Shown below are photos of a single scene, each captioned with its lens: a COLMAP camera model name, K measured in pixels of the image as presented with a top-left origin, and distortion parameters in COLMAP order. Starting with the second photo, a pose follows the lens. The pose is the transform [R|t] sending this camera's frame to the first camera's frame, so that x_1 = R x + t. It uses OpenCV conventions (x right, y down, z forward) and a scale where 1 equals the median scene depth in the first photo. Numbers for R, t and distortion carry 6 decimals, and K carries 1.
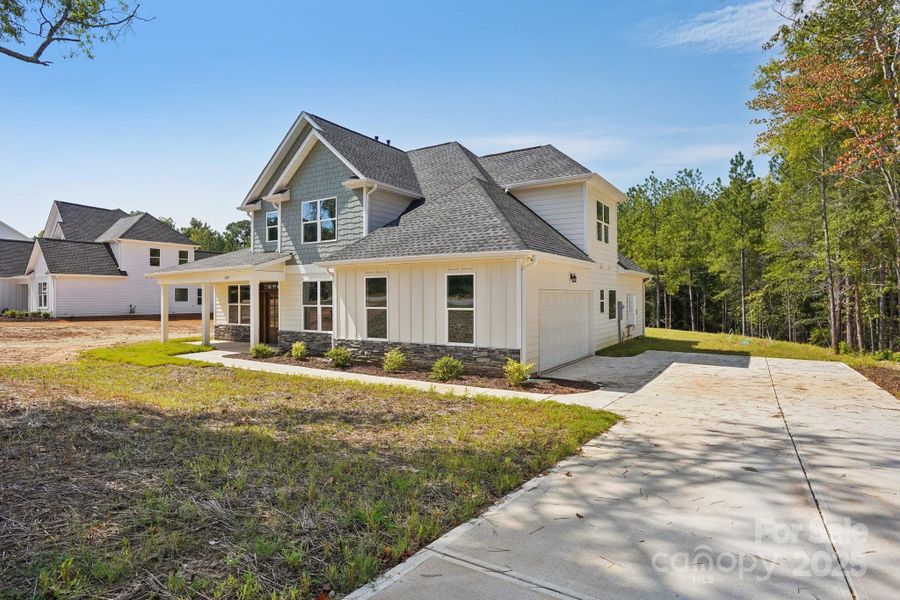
lens RADIAL K [[432.7, 0, 450.0], [0, 432.7, 300.0], [0, 0, 1]] dist [0.000366, 0.000026]
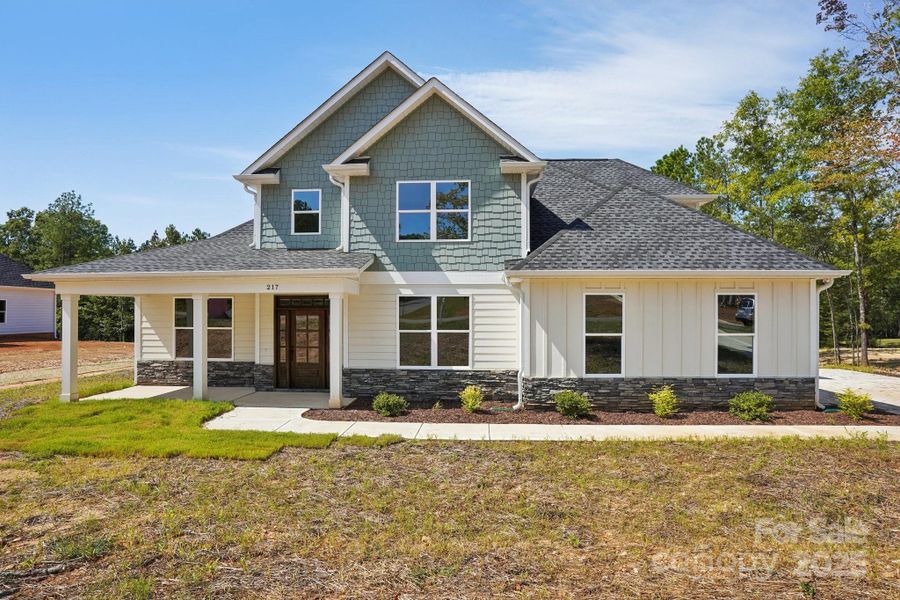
lens RADIAL K [[427.9, 0, 449.6], [0, 427.9, 316.9], [0, 0, 1]] dist [-0.017910, 0.000069]
pose [[0.879911, 0.002396, 0.475132, -0.611770], [-0.000616, 0.999992, -0.003902, -0.007238], [-0.475137, 0.003140, 0.879906, 0.372806]]
